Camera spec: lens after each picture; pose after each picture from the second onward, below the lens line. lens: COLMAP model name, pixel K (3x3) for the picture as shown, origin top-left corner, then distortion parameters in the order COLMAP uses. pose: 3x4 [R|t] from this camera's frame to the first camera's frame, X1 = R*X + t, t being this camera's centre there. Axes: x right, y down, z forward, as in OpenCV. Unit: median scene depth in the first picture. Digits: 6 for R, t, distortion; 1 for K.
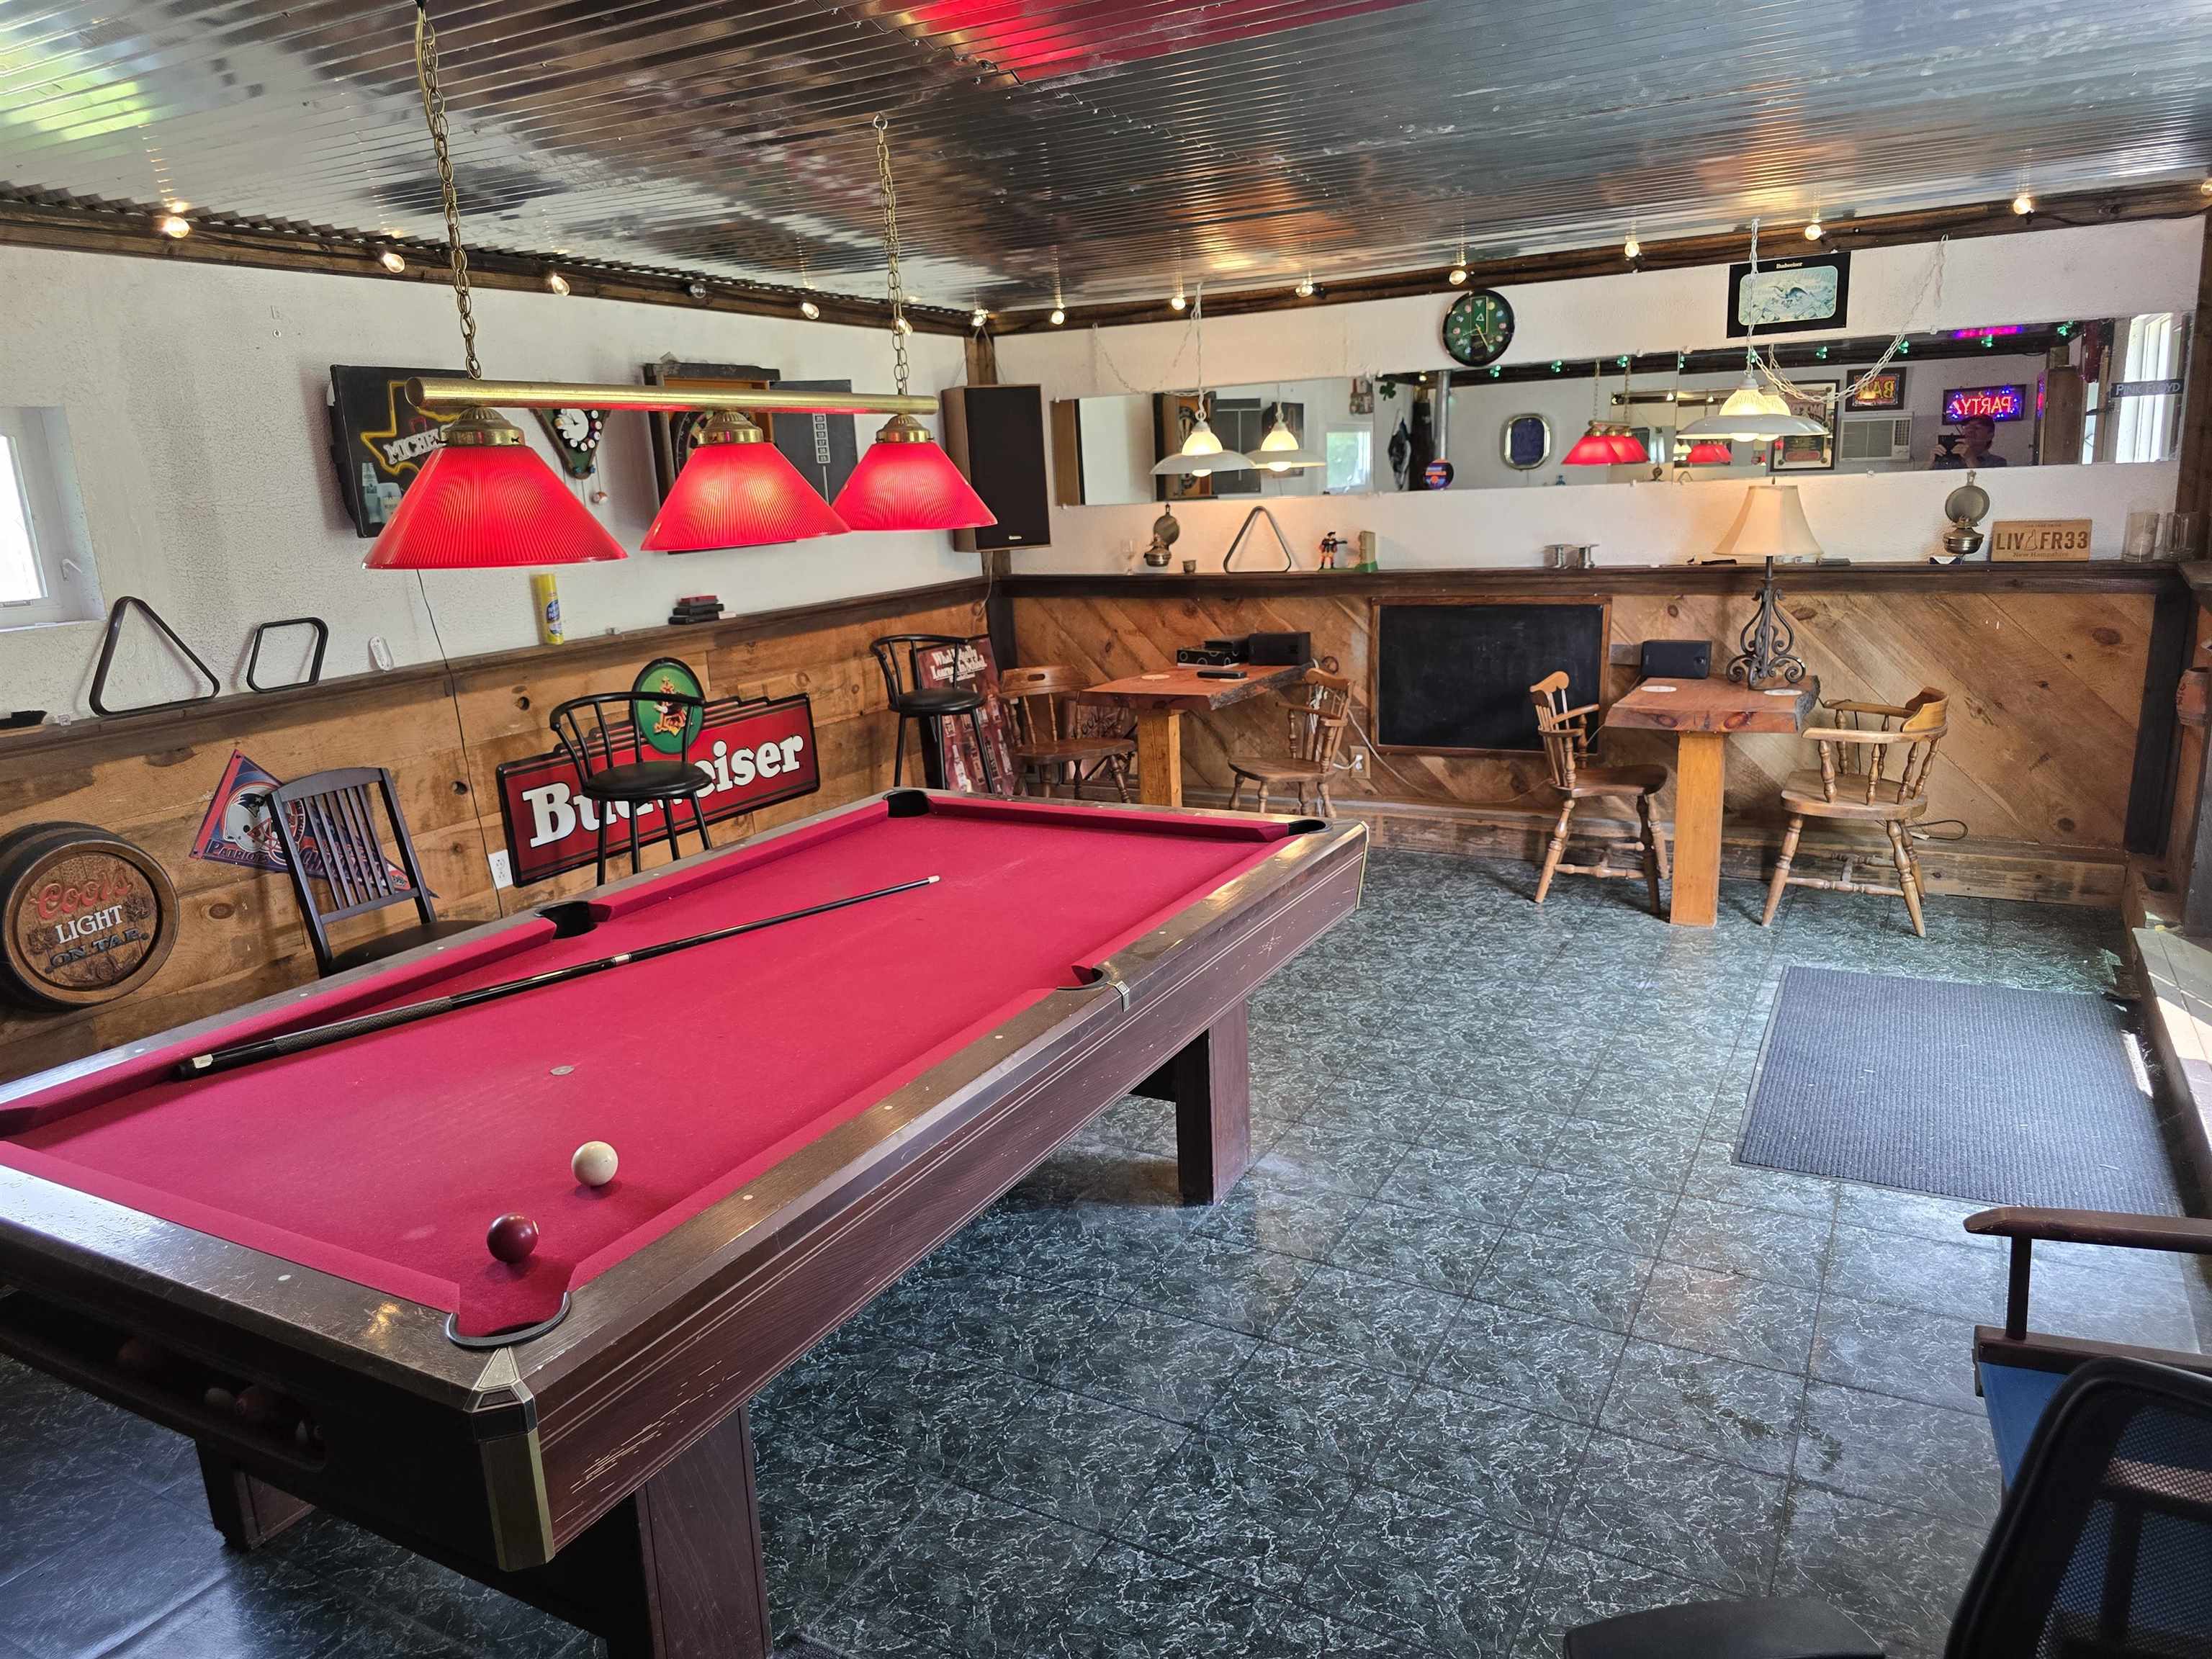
lens RADIAL K [[1496.9, 0, 1111.0], [0, 1496.9, 833.7], [0, 0, 1]] dist [0.128939, -0.190194]
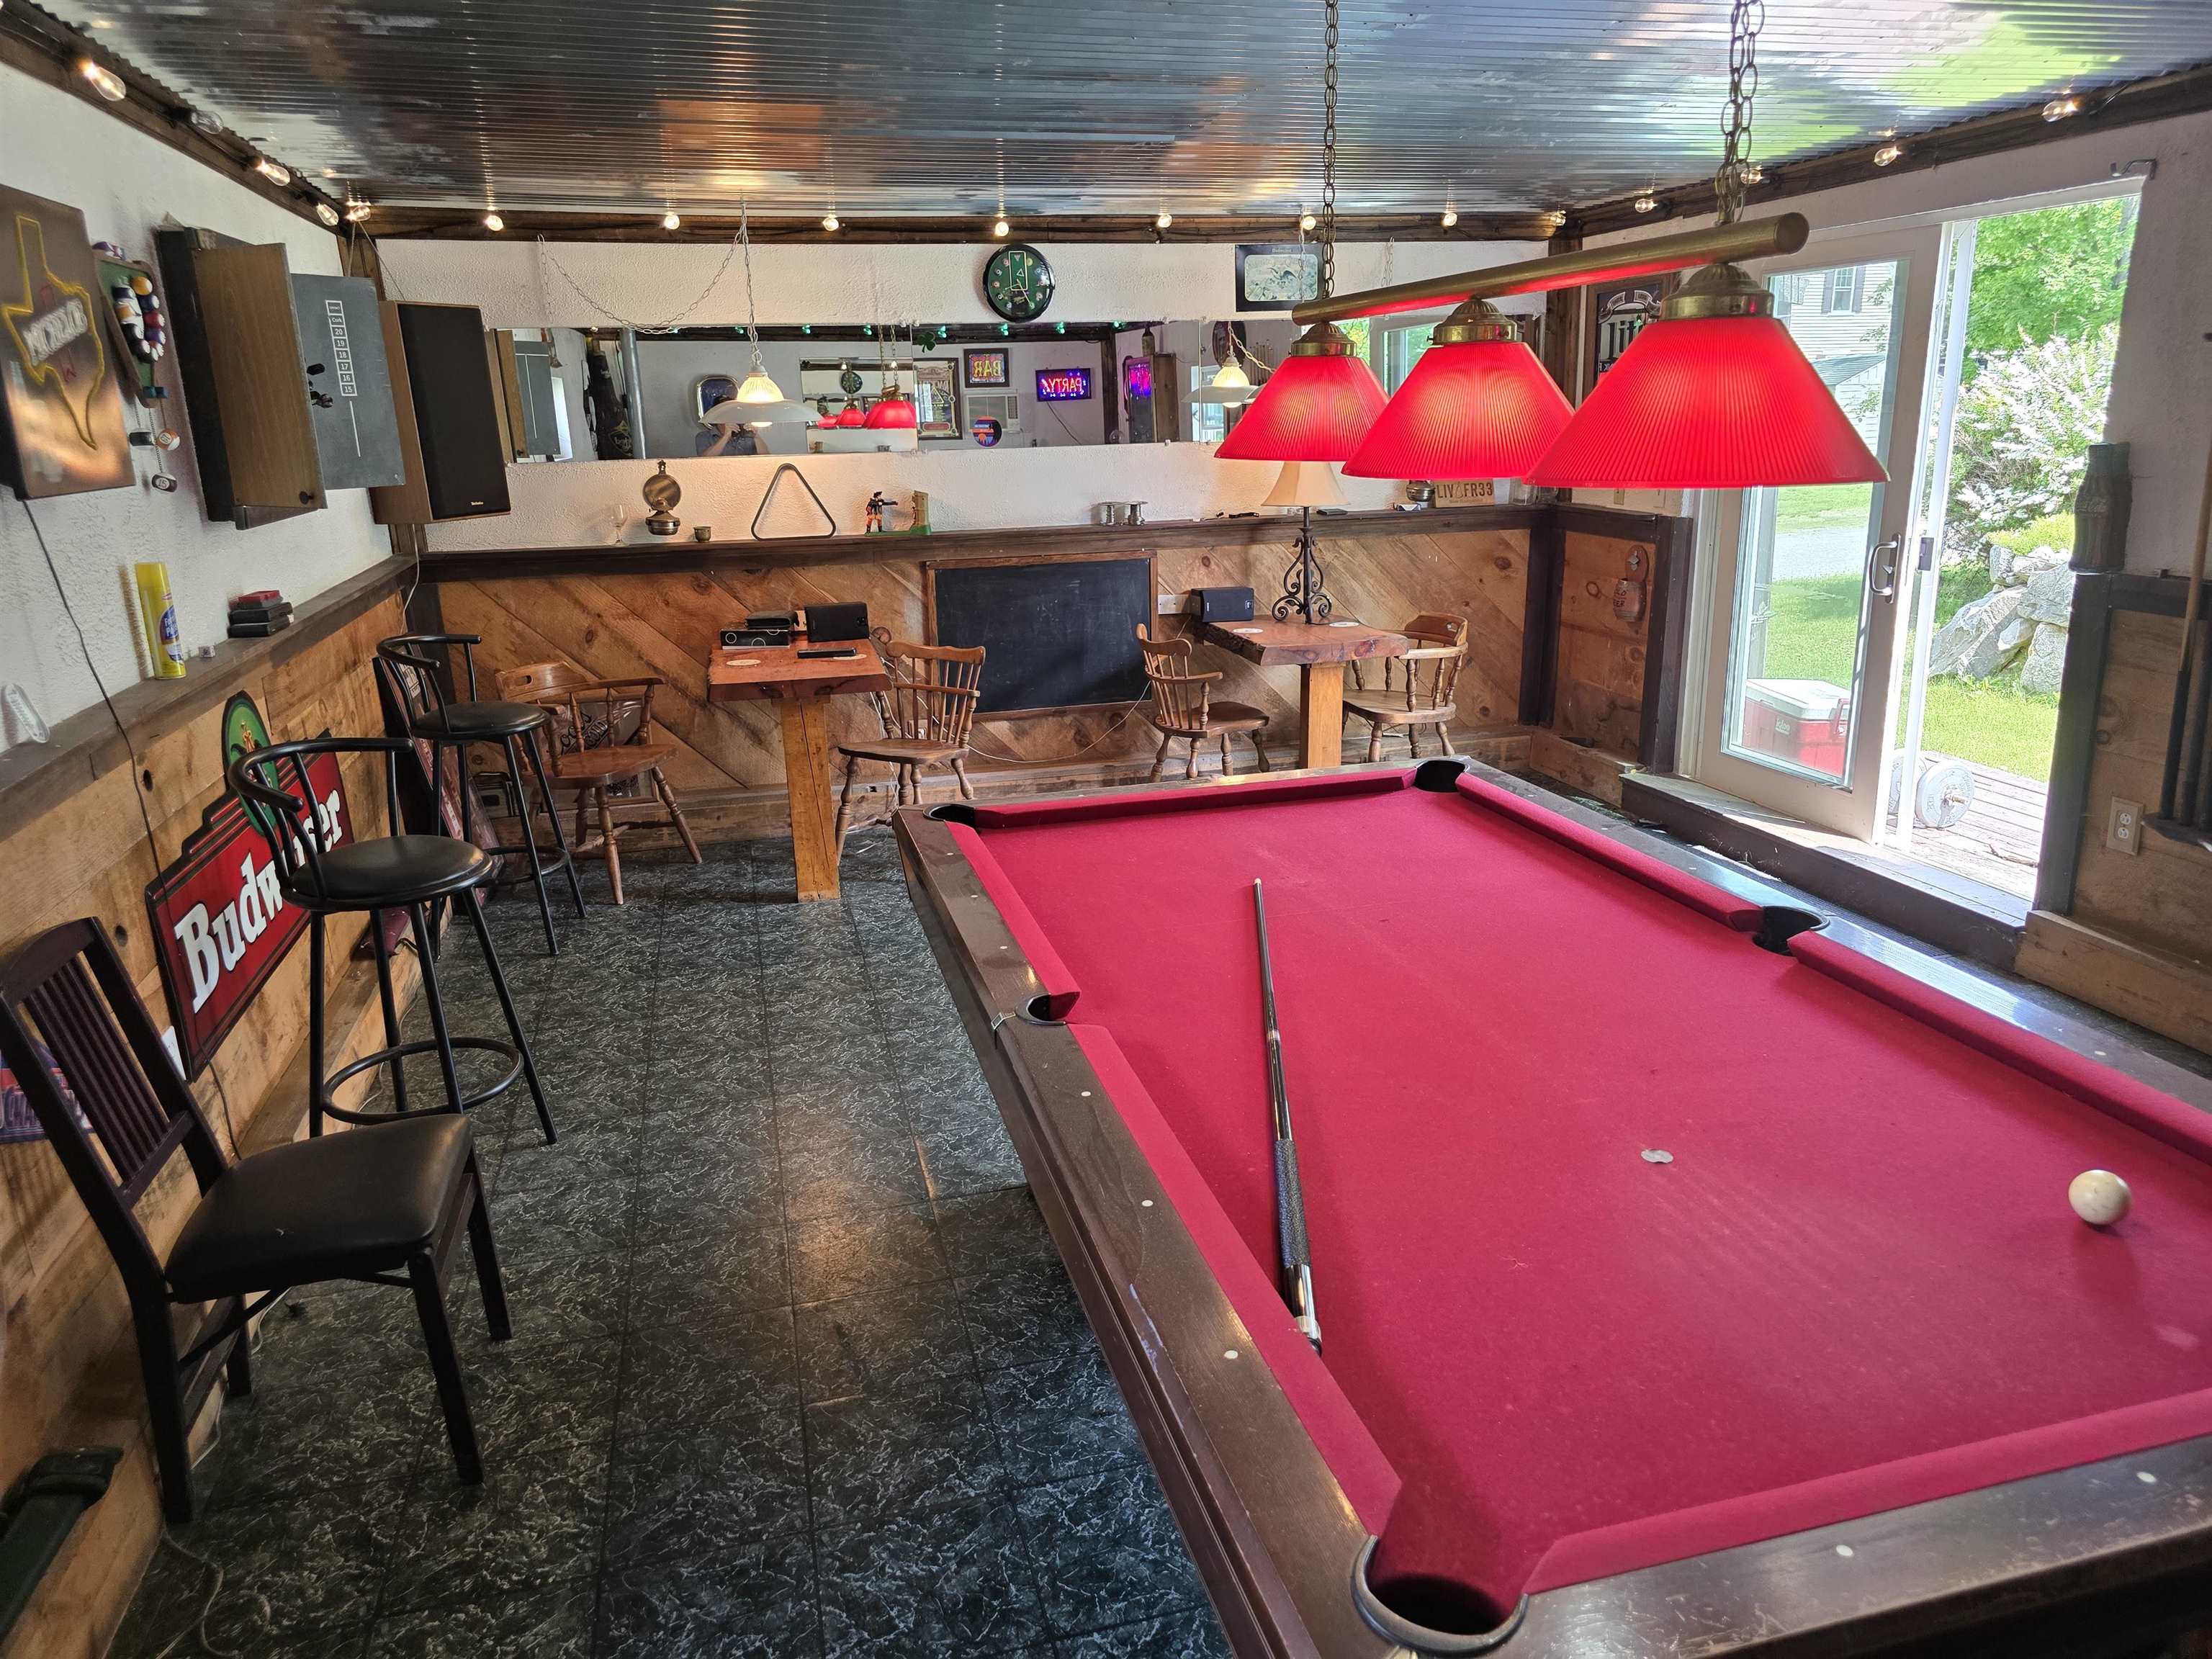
lens RADIAL K [[1496.9, 0, 1111.0], [0, 1496.9, 833.7], [0, 0, 1]] dist [0.128939, -0.190194]
pose [[0.730539, -0.162809, 0.663179, -0.404588], [0.154546, 0.985383, 0.071667, -0.038217], [-0.665153, 0.050136, 0.745022, 0.226699]]
